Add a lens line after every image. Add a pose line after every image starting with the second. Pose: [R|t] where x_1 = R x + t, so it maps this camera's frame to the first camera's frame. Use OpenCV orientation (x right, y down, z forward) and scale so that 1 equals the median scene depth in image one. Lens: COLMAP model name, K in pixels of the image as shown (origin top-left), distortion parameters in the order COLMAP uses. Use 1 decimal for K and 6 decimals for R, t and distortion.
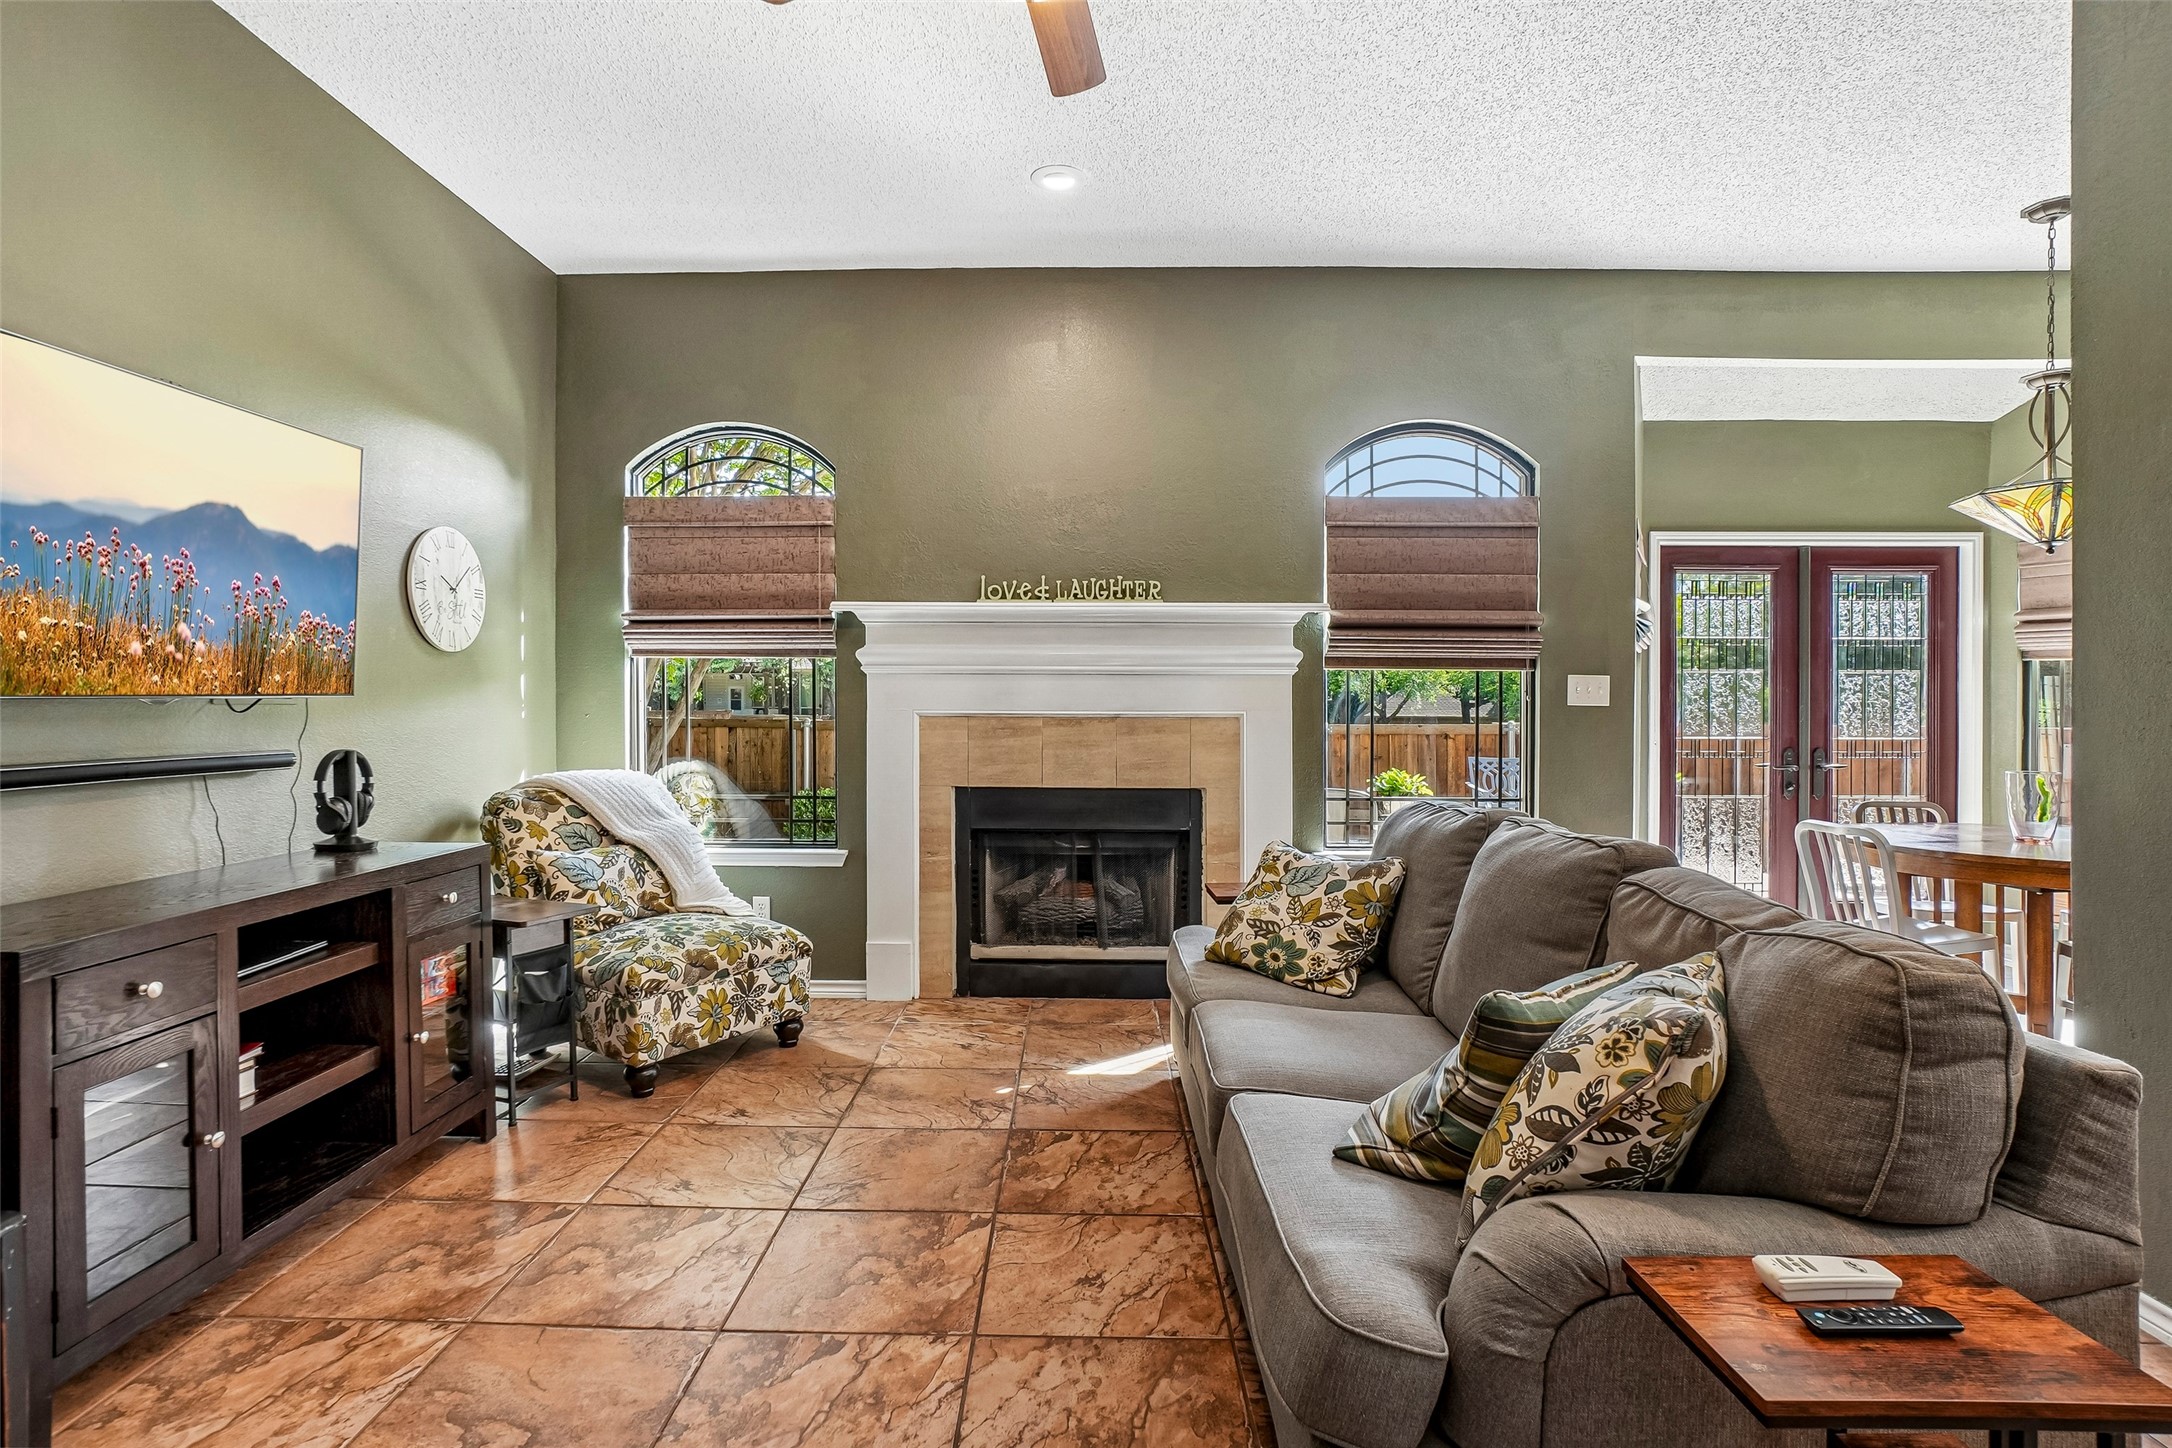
lens RADIAL K [[1073.5, 0, 1068.3], [0, 1073.5, 724.9], [0, 0, 1]] dist [-0.047933, 0.025417]
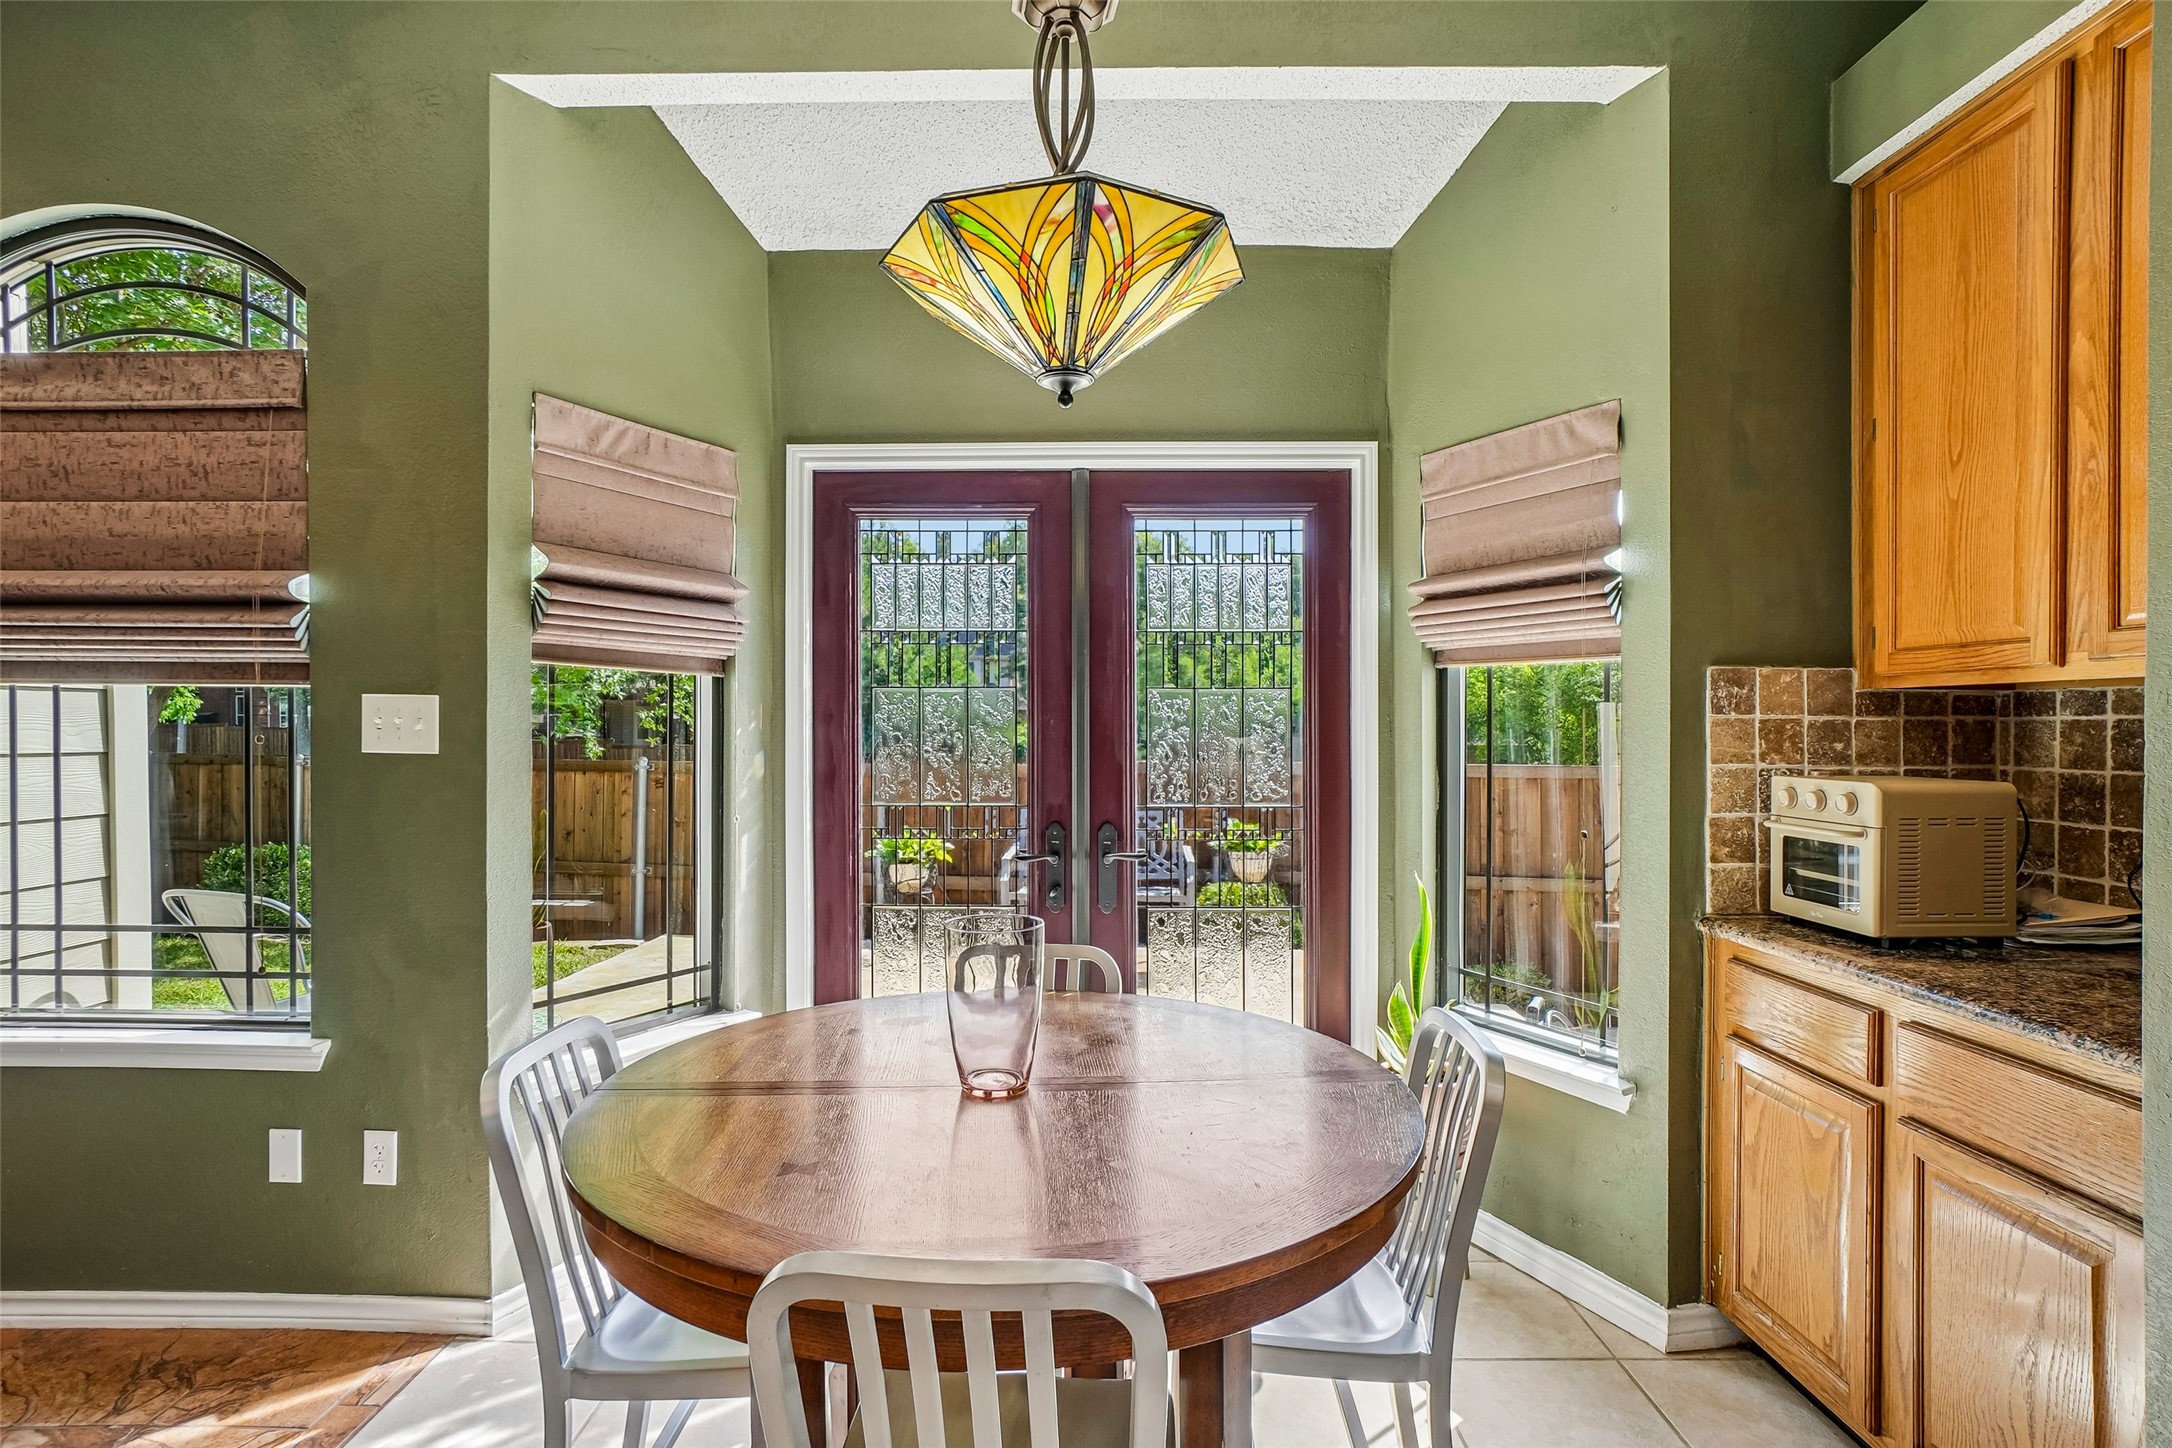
lens RADIAL K [[1077.3, 0, 1068.5], [0, 1077.3, 732.6], [0, 0, 1]] dist [-0.049912, 0.026555]
pose [[1.000000, 0.000438, -0.000111, 0.807310], [-0.000440, 0.999895, -0.014455, -0.021184], [0.000104, 0.014455, 0.999896, 0.486360]]
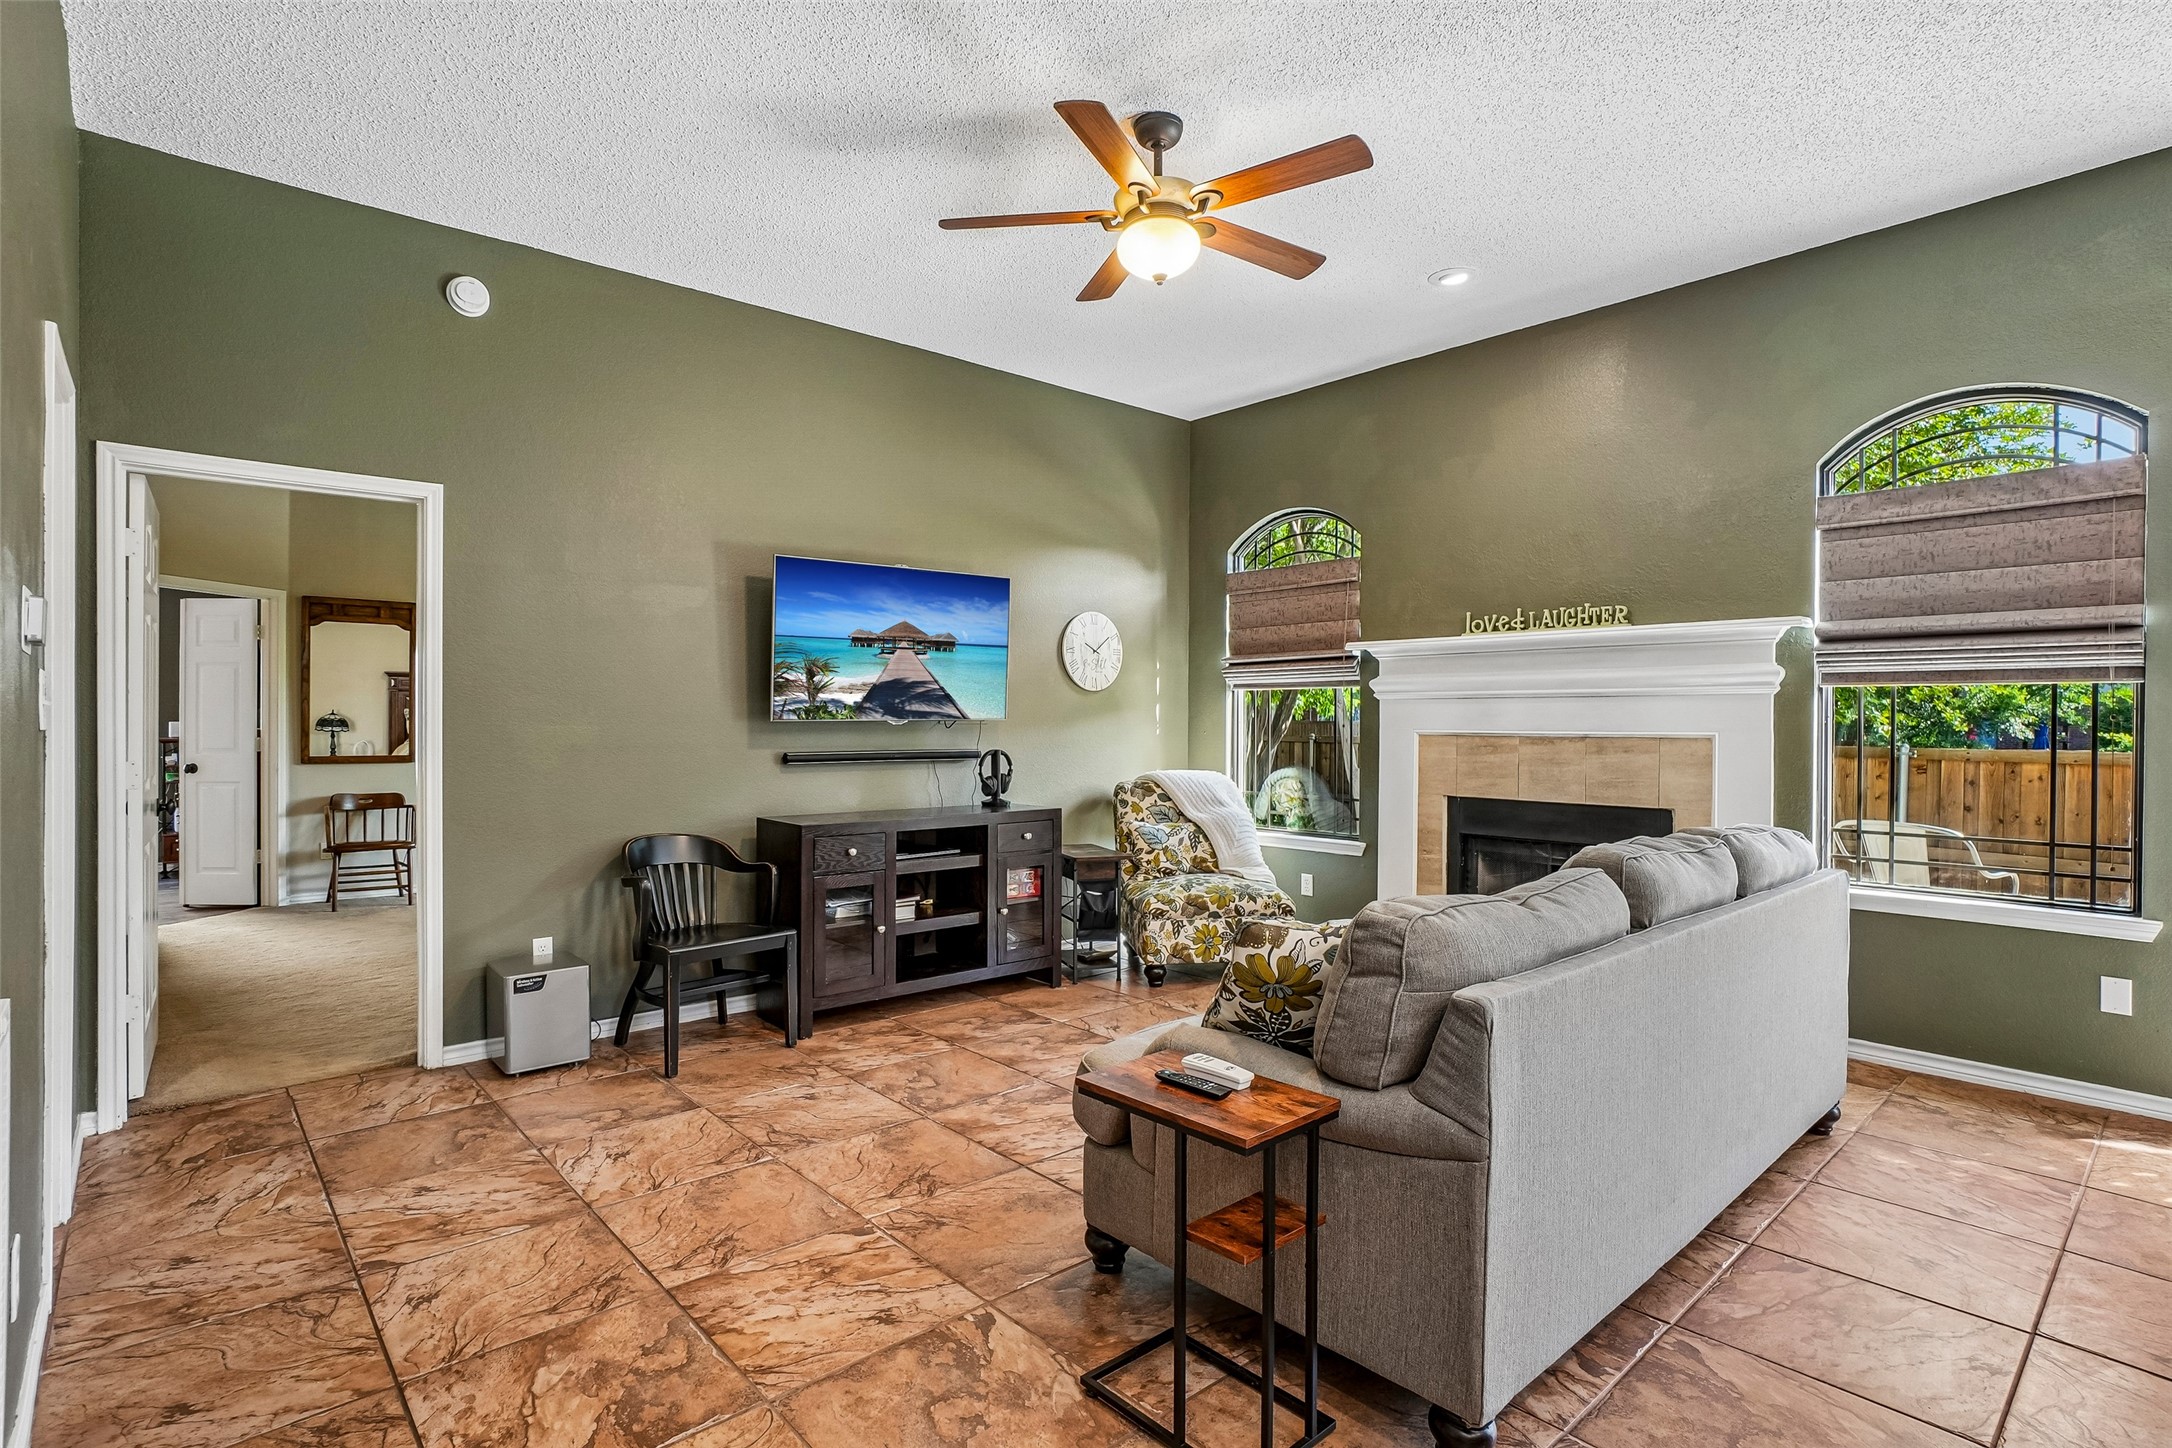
lens RADIAL K [[1077.3, 0, 1068.5], [0, 1077.3, 732.6], [0, 0, 1]] dist [-0.049912, 0.026555]
pose [[0.669749, 0.006213, -0.742561, 0.483450], [-0.015564, 0.999863, -0.005672, 0.002211], [0.742424, 0.015356, 0.669754, -0.081722]]
